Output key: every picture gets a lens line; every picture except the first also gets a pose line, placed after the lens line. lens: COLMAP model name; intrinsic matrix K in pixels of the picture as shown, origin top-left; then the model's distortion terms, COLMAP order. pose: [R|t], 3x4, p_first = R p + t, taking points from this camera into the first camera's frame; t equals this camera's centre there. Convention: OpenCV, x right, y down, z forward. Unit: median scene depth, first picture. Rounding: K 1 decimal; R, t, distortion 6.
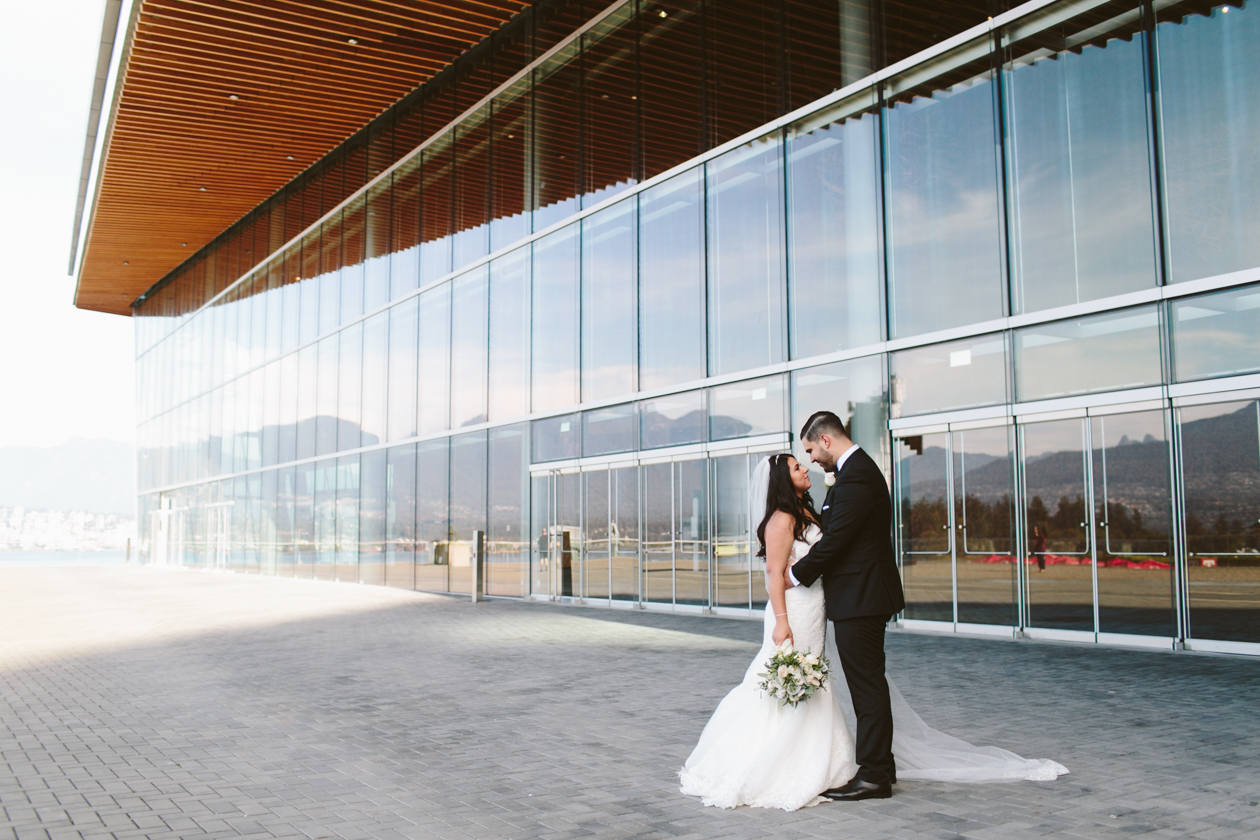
lens RADIAL K [[1200.2, 0, 633.8], [0, 1200.2, 418.9], [0, 0, 1]] dist [-0.098883, 0.111762]
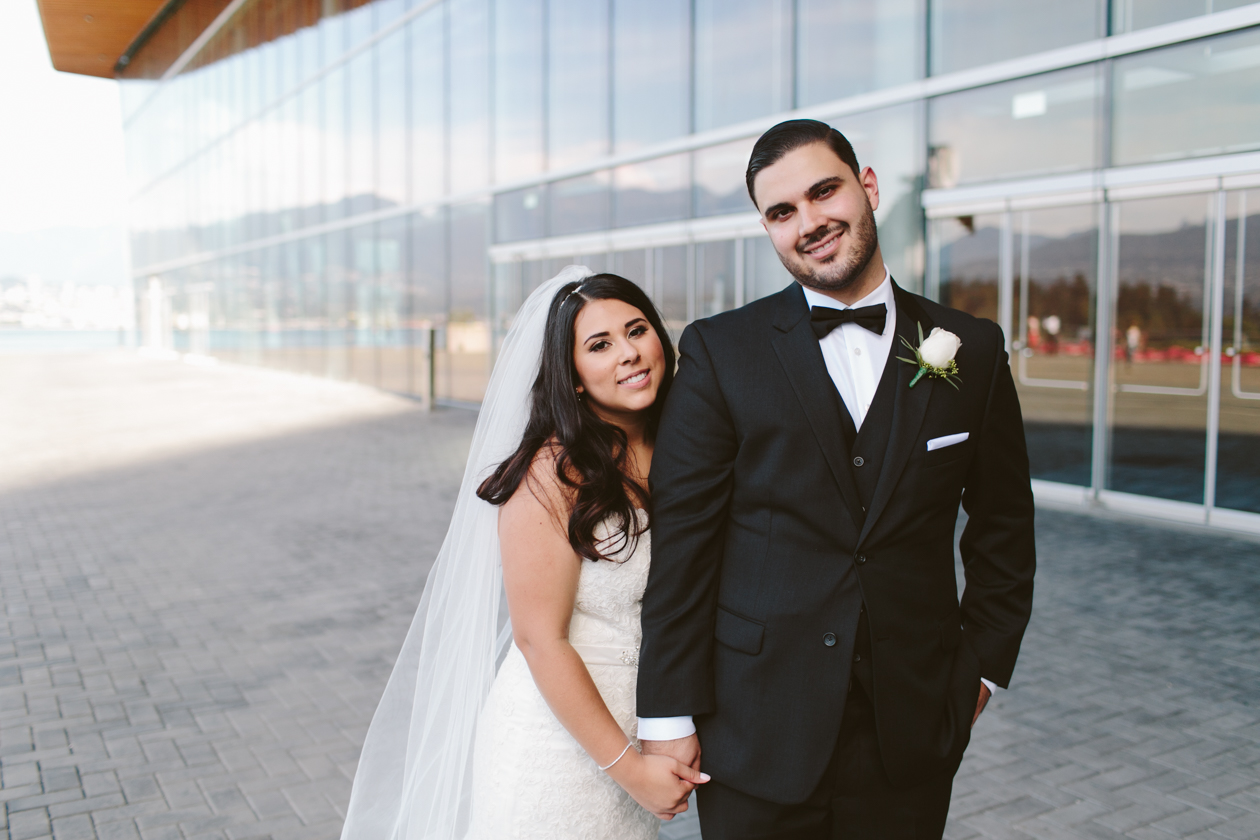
lens RADIAL K [[1200.2, 0, 633.8], [0, 1200.2, 418.9], [0, 0, 1]] dist [-0.098883, 0.111762]
pose [[0.999181, 0.011826, -0.038703, 0.073957], [-0.004477, 0.982780, 0.184725, 0.003580], [0.040221, -0.184401, 0.982028, 0.287115]]
